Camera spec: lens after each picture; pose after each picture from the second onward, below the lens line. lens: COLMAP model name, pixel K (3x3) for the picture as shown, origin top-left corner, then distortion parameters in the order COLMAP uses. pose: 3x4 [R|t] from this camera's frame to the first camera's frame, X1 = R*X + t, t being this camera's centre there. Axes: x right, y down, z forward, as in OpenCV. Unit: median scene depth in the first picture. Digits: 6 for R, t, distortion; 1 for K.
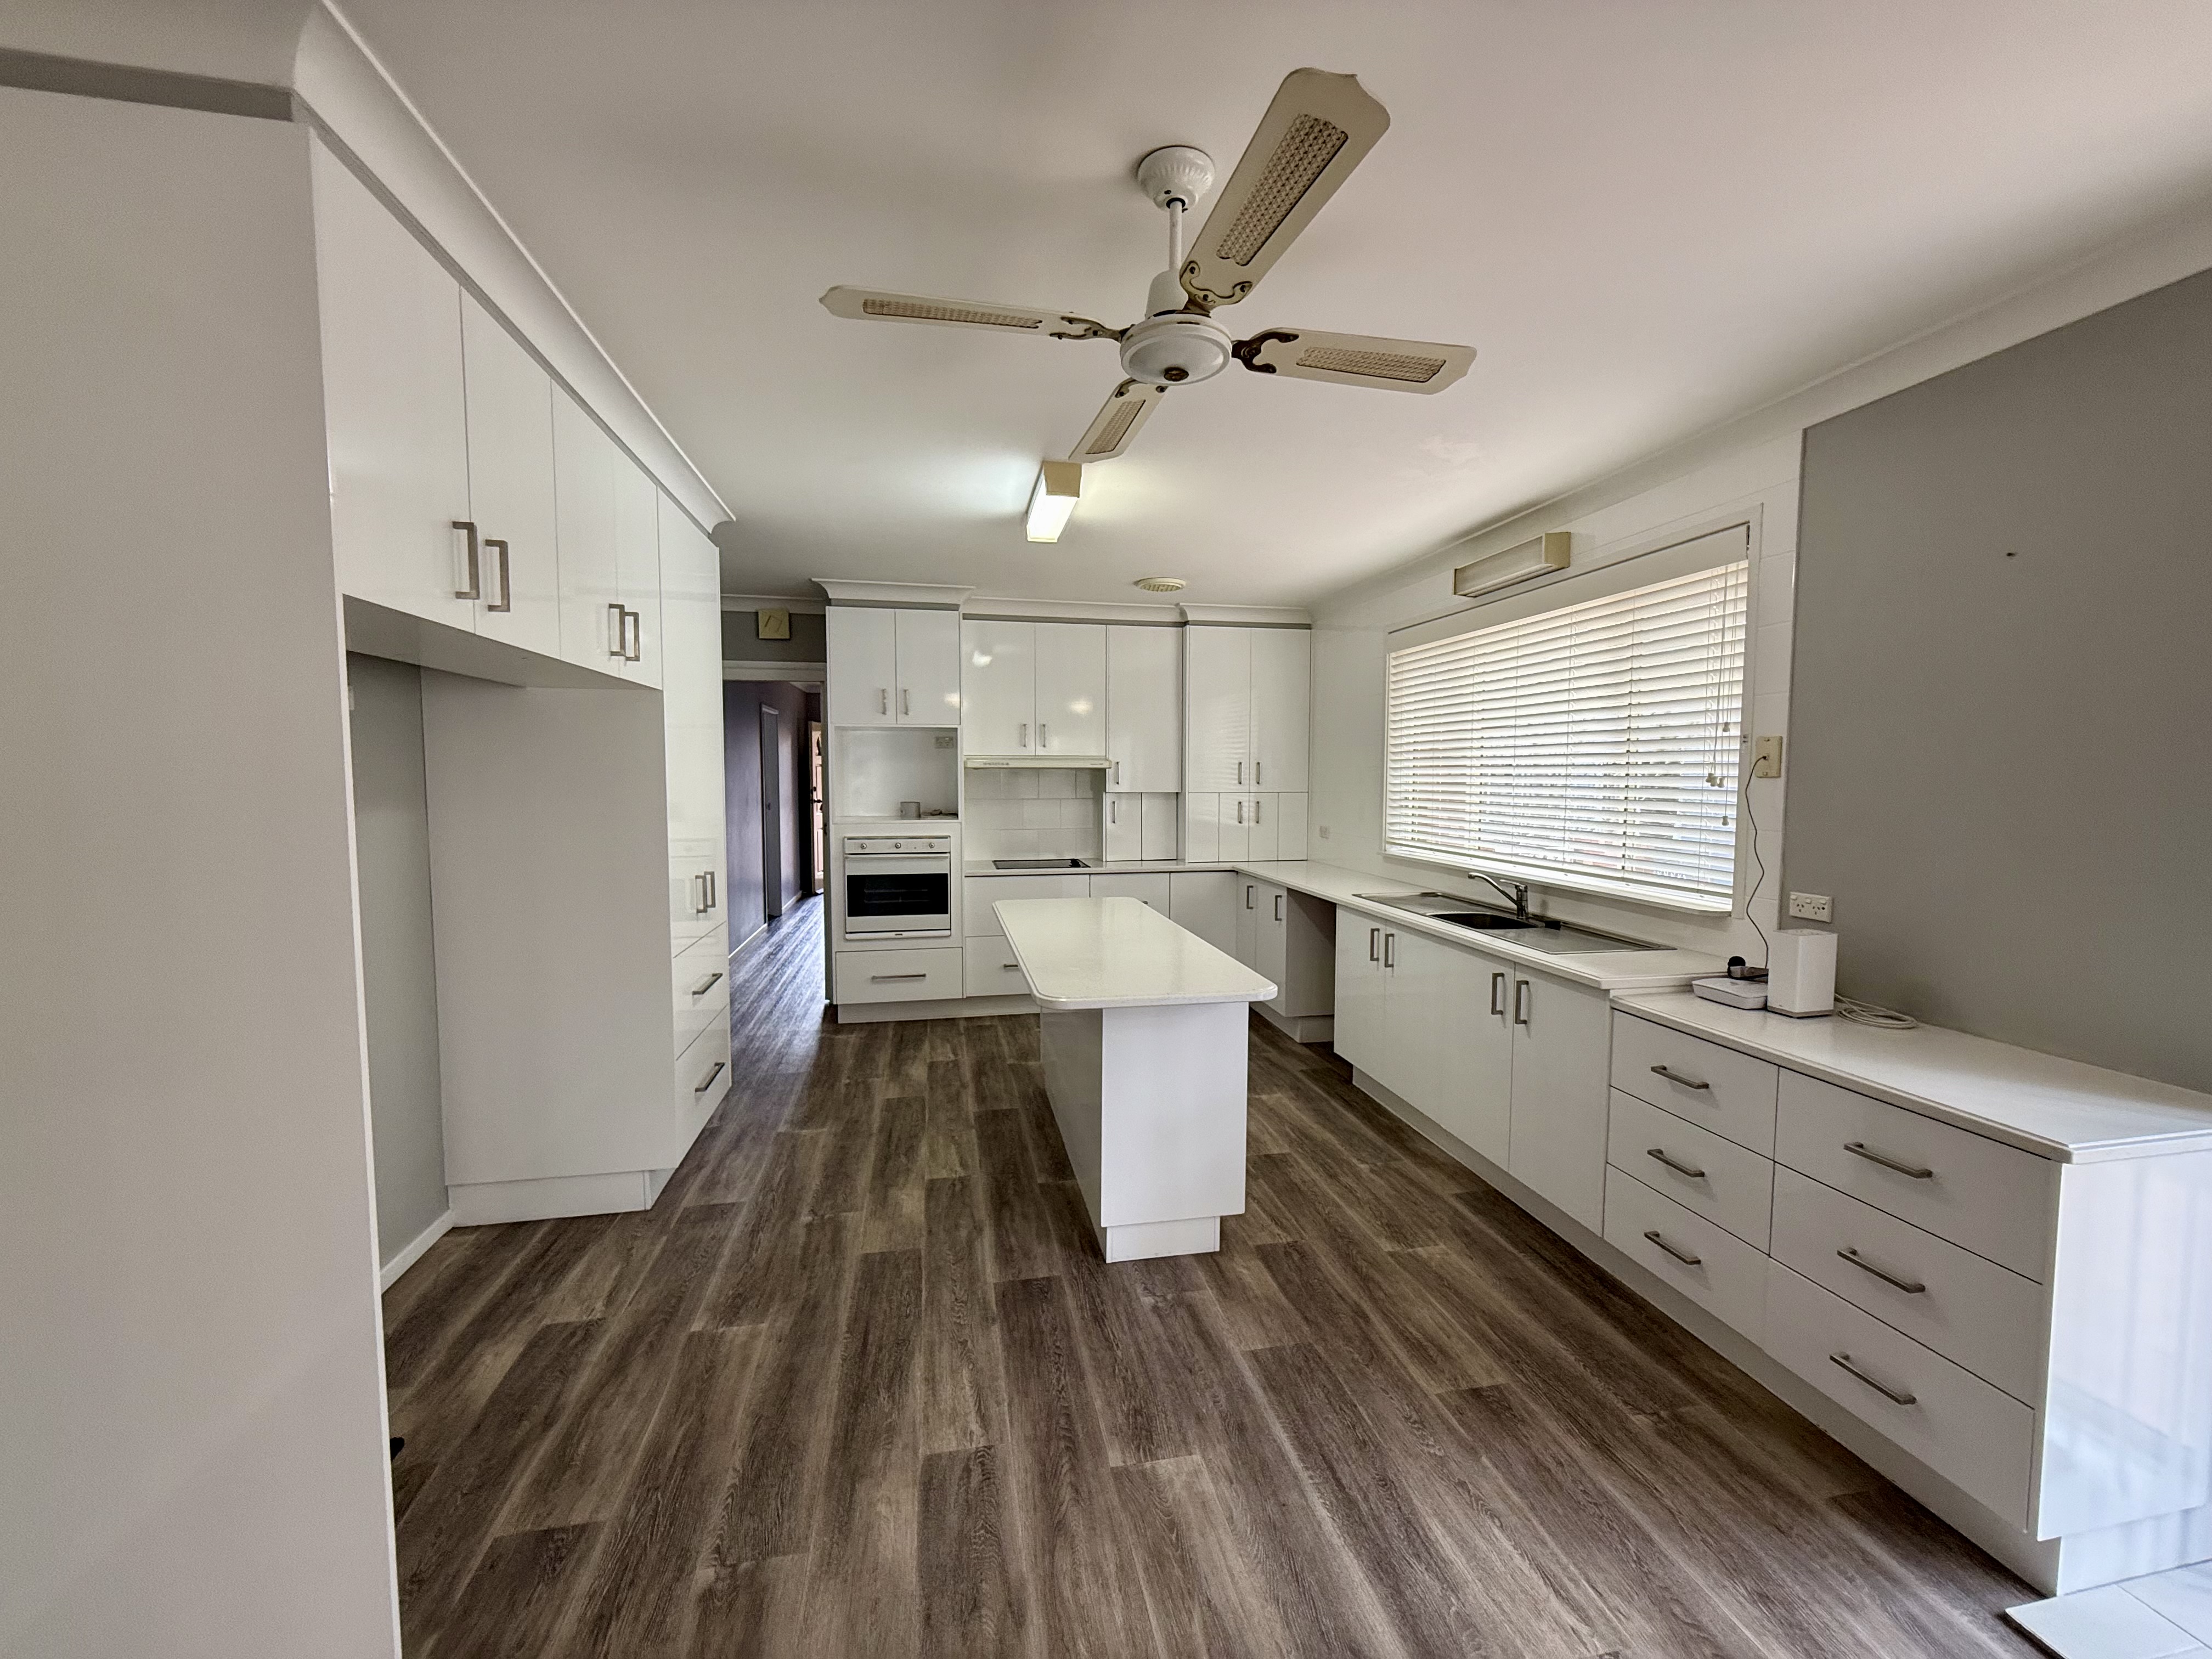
lens RADIAL K [[880.5, 0, 1107.6], [0, 880.5, 829.5], [0, 0, 1]] dist [0.002188, 0.000079]
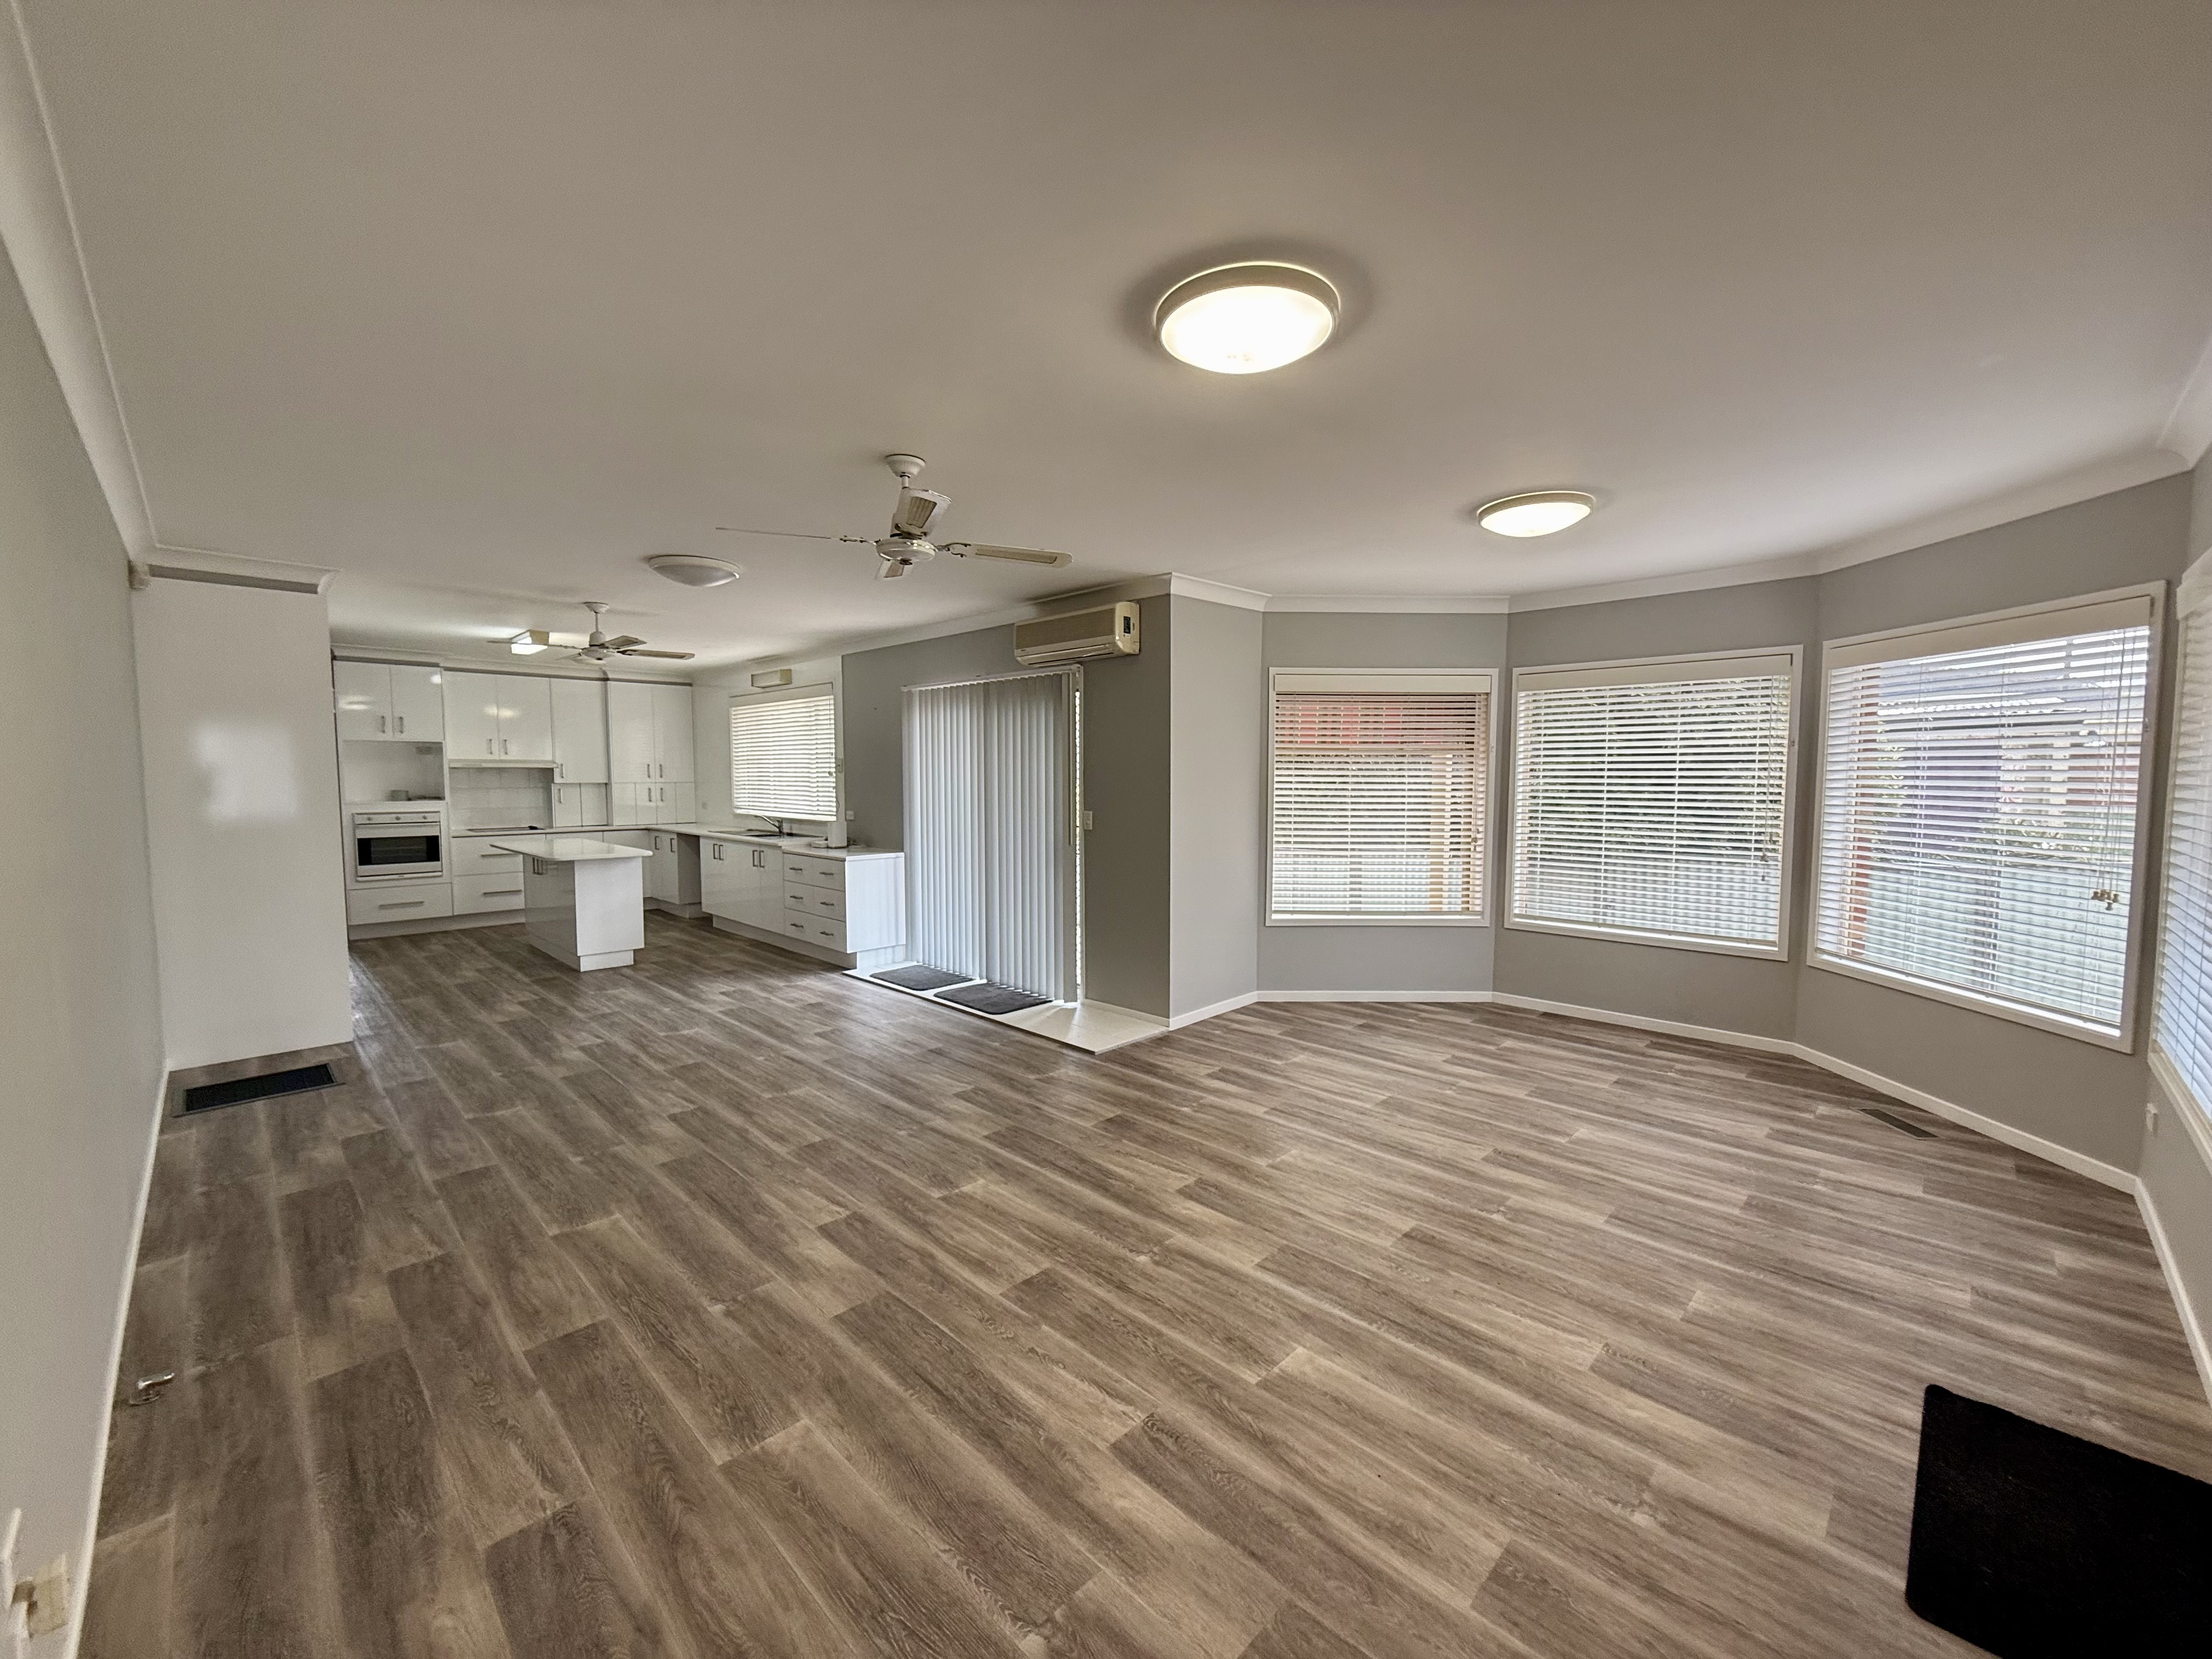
lens RADIAL K [[880.5, 0, 1106.9], [0, 880.5, 833.8], [0, 0, 1]] dist [0.002188, 0.000079]
pose [[0.828609, -0.038127, 0.558528, -0.074817], [0.036314, 0.999238, 0.014338, 0.069272], [-0.558649, 0.008402, 0.829362, -0.970753]]
